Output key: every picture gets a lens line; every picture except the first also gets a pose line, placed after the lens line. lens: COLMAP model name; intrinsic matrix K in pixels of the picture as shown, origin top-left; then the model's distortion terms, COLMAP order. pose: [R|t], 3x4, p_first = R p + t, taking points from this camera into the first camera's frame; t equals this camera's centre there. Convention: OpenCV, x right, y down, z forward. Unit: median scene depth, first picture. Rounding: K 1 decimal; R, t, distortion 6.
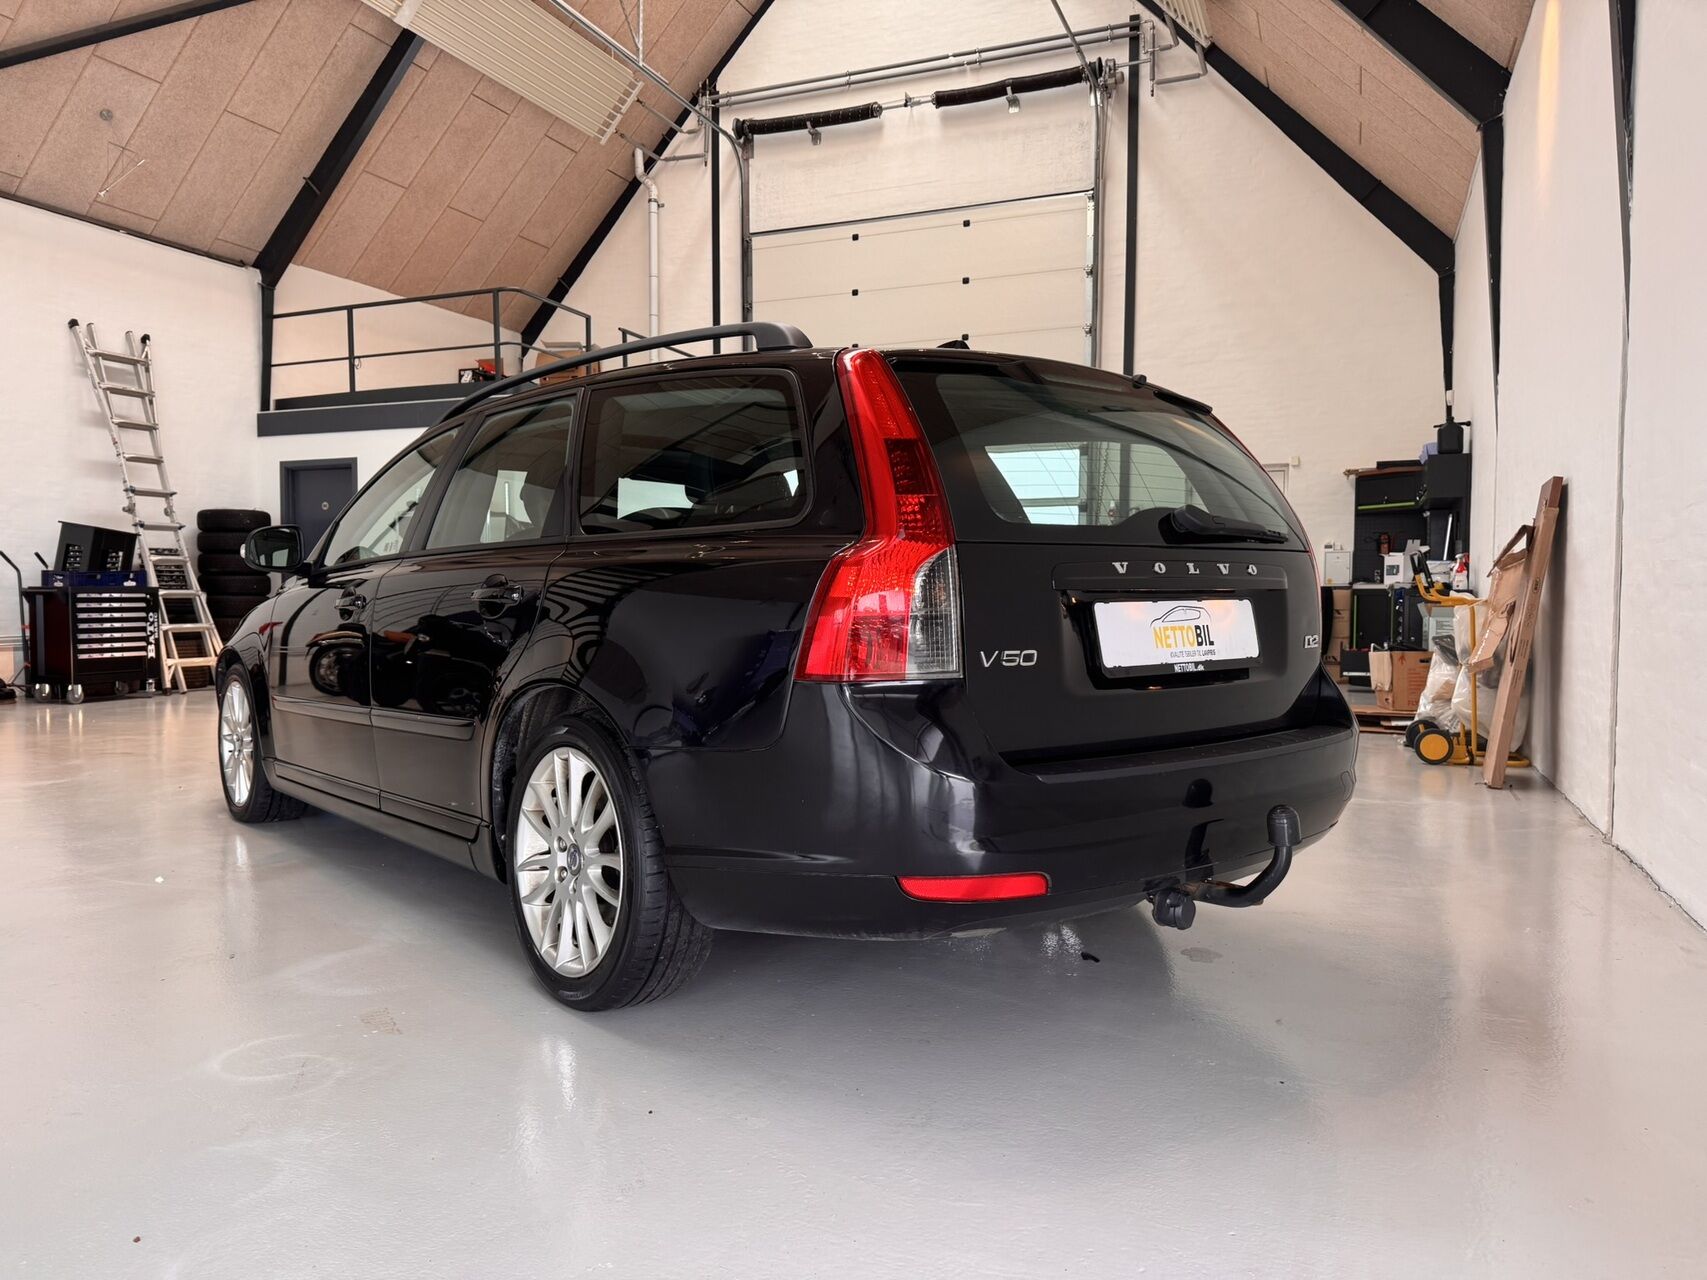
lens RADIAL K [[1221.1, 0, 847.3], [0, 1221.1, 659.8], [0, 0, 1]] dist [0.078344, -0.104574]
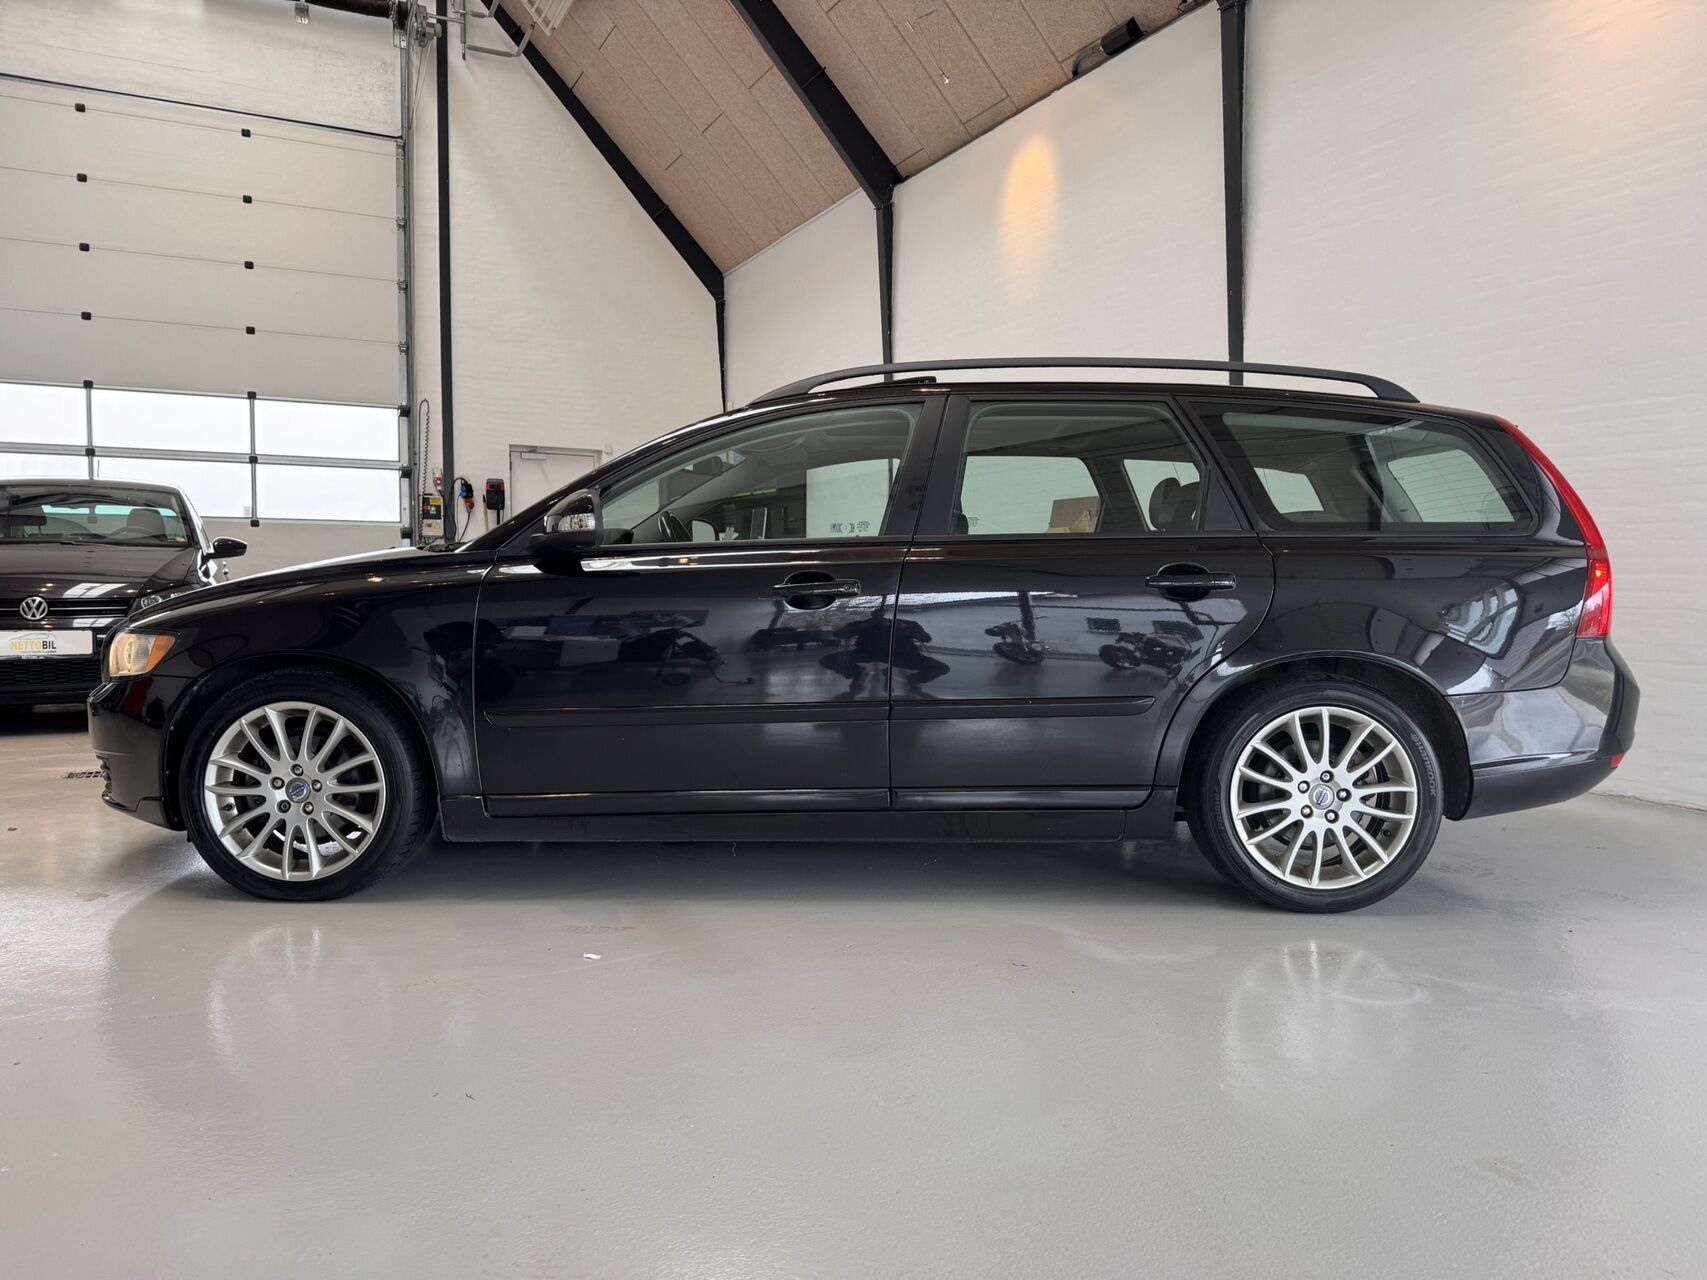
lens RADIAL K [[1201.6, 0, 865.9], [0, 1201.6, 671.9], [0, 0, 1]] dist [0.064014, -0.055145]
pose [[0.696930, -0.038831, 0.716087, -0.246797], [0.013441, 0.999065, 0.041094, -0.003293], [-0.717013, -0.019015, 0.696800, 0.082196]]
